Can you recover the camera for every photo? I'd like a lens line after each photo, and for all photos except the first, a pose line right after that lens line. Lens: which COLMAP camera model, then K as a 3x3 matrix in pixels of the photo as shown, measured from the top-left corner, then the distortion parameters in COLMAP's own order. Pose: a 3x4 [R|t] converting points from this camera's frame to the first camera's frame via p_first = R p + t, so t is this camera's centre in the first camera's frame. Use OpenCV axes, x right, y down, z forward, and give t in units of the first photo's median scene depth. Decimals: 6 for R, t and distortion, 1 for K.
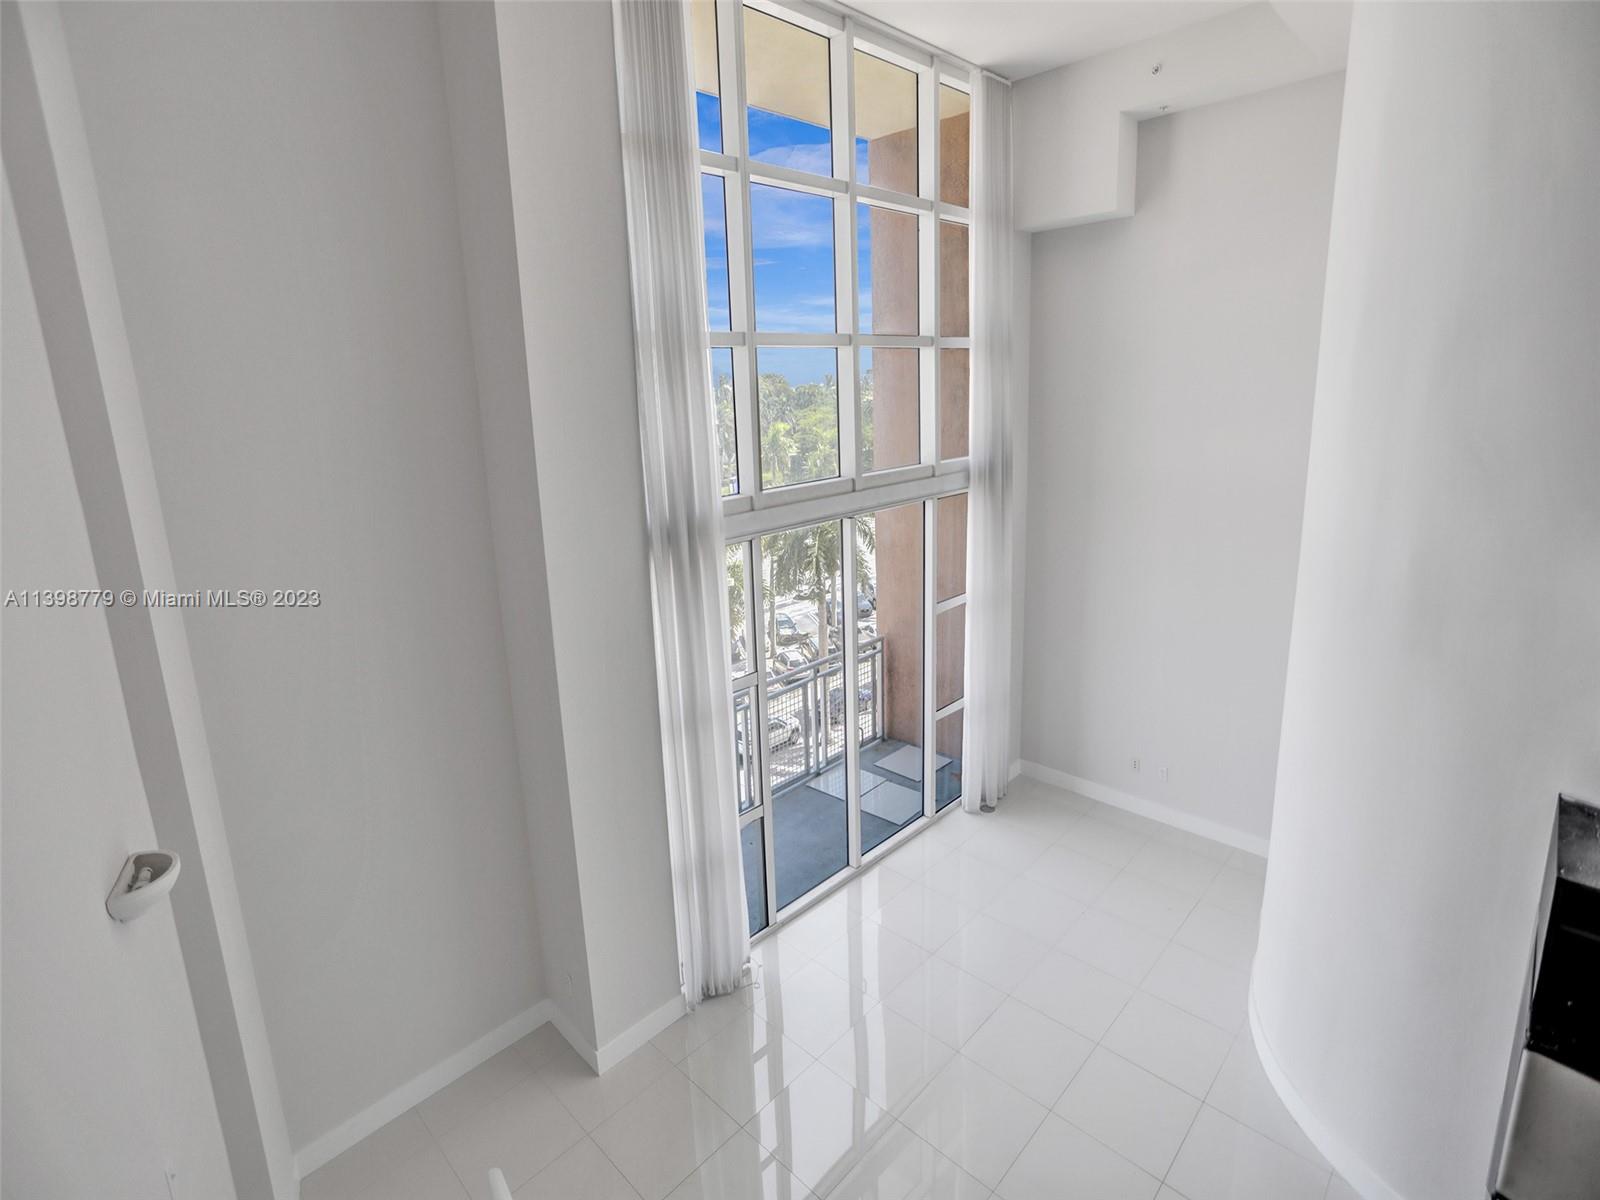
lens RADIAL K [[787.0, 0, 802.2], [0, 787.0, 594.4], [0, 0, 1]] dist [-0.064816, 0.025644]
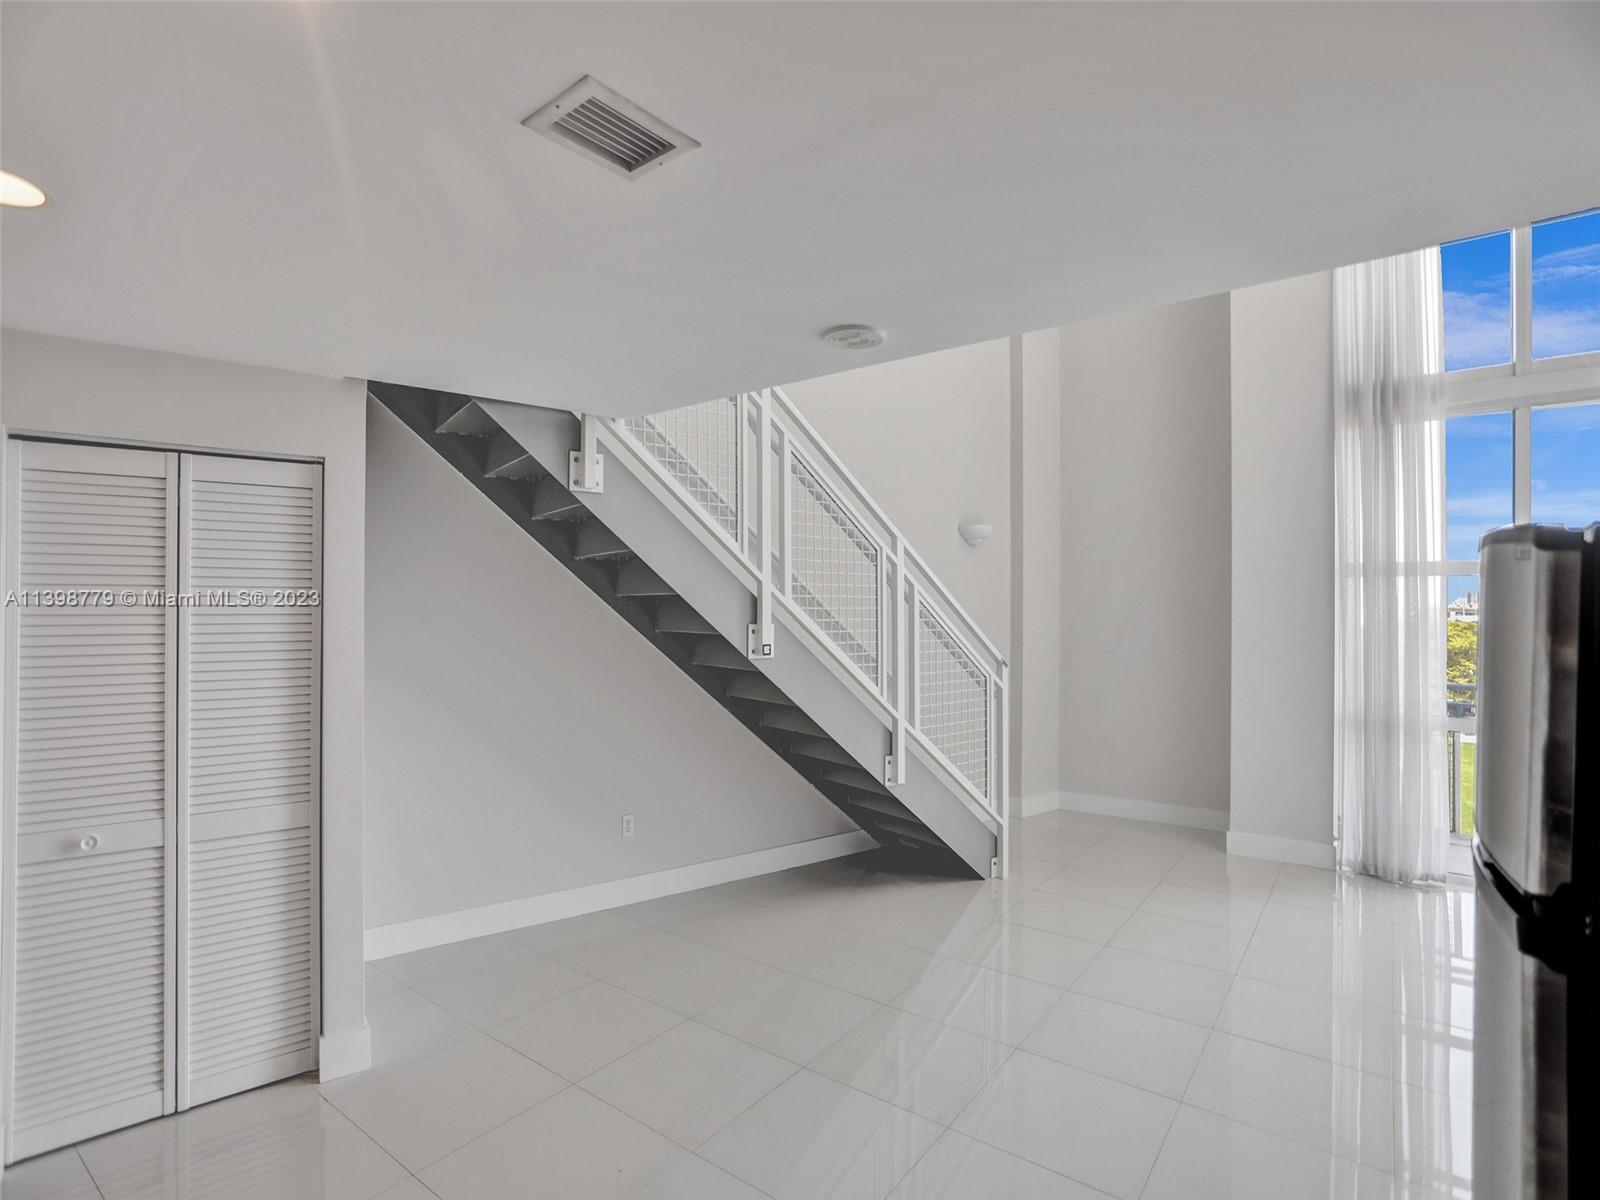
lens RADIAL K [[795.9, 0, 796.2], [0, 795.9, 600.8], [0, 0, 1]] dist [-0.056921, 0.029233]
pose [[0.124218, 0.031596, -0.991752, 0.514754], [-0.254906, 0.966965, -0.001121, 0.252423], [0.958954, 0.252943, 0.128169, 0.064716]]
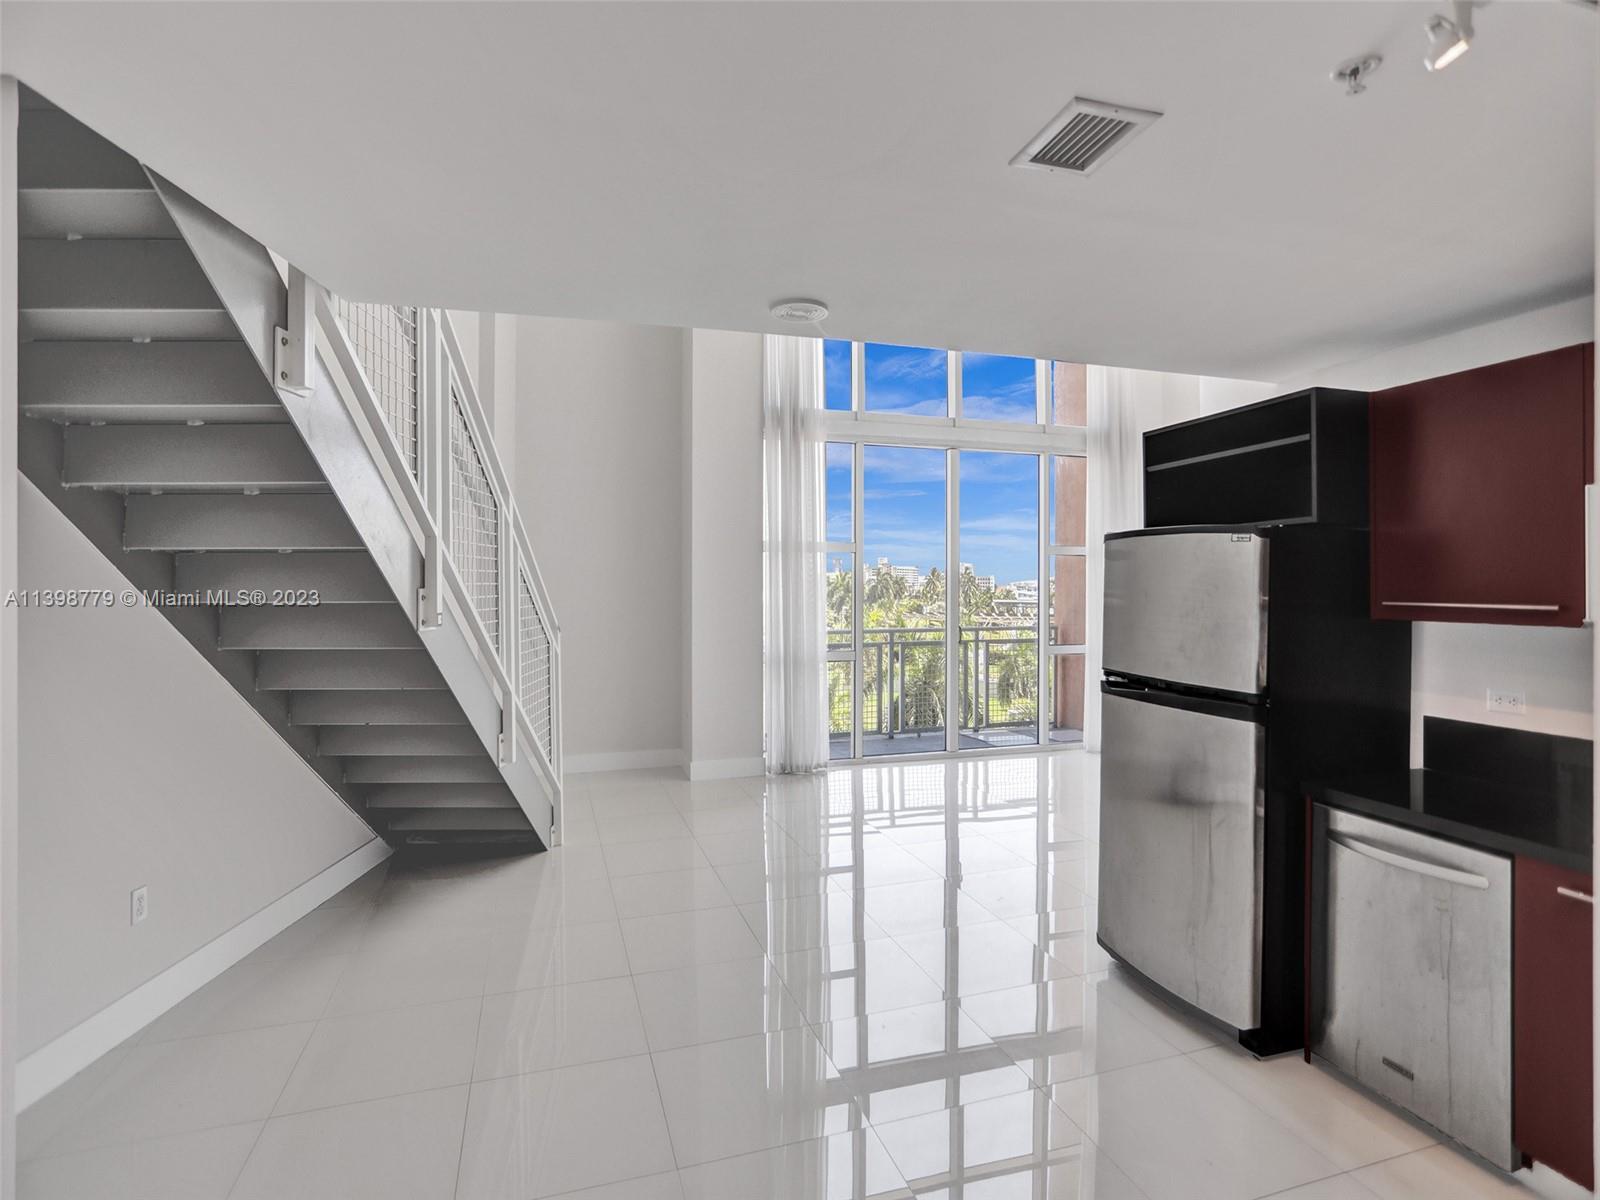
lens RADIAL K [[807.6, 0, 796.7], [0, 807.6, 597.2], [0, 0, 1]] dist [-0.078810, 0.052489]
pose [[0.878967, 0.046980, -0.474562, 0.366786], [-0.151576, 0.971052, -0.184614, 0.325735], [0.452152, 0.234202, 0.860644, -0.163466]]
